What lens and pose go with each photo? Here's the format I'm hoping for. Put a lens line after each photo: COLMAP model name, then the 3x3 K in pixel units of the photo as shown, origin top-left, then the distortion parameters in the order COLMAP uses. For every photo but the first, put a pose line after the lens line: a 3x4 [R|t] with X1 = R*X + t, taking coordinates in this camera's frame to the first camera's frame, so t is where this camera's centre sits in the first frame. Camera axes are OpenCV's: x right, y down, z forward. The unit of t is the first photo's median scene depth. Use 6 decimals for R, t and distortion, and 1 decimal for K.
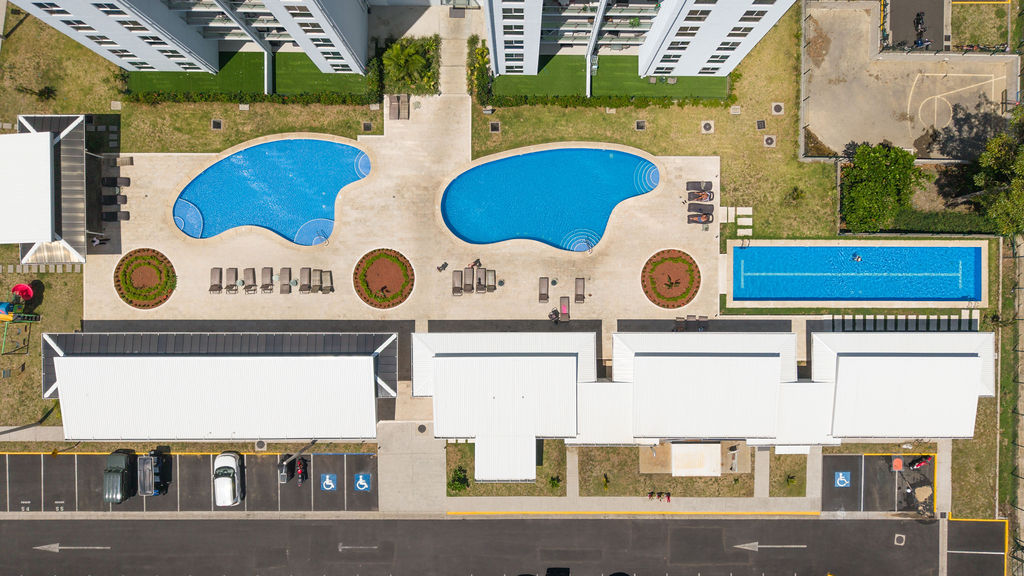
lens RADIAL K [[700.4, 0, 512.0], [0, 700.4, 288.0], [0, 0, 1]] dist [0.005952, 0.001530]
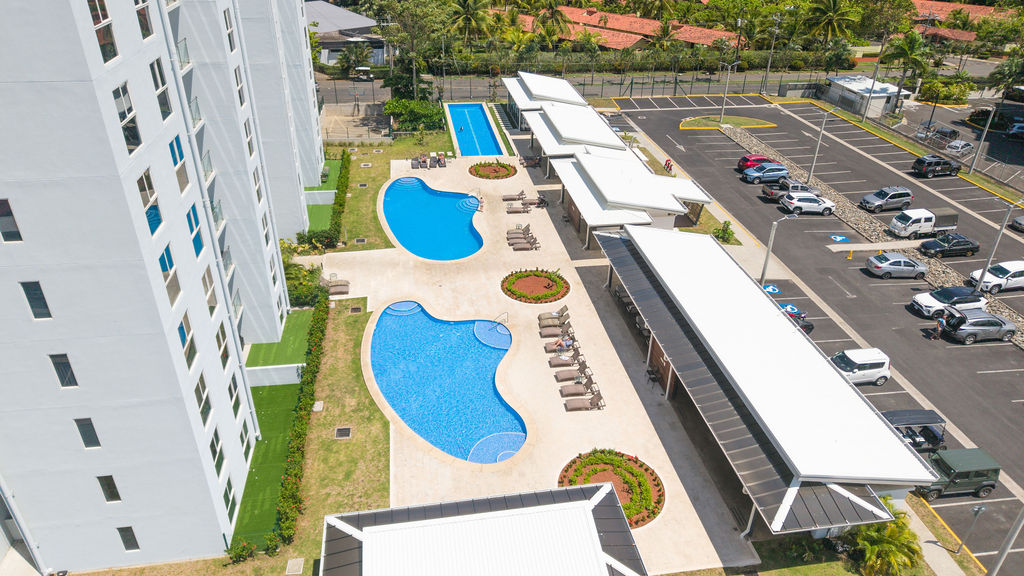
lens RADIAL K [[700.4, 0, 512.0], [0, 700.4, 288.0], [0, 0, 1]] dist [0.005952, 0.001530]
pose [[-0.152105, -0.498883, 0.853218, -0.913976], [0.988159, -0.059172, 0.141562, -0.164517], [-0.020136, 0.864647, 0.501976, 0.568148]]
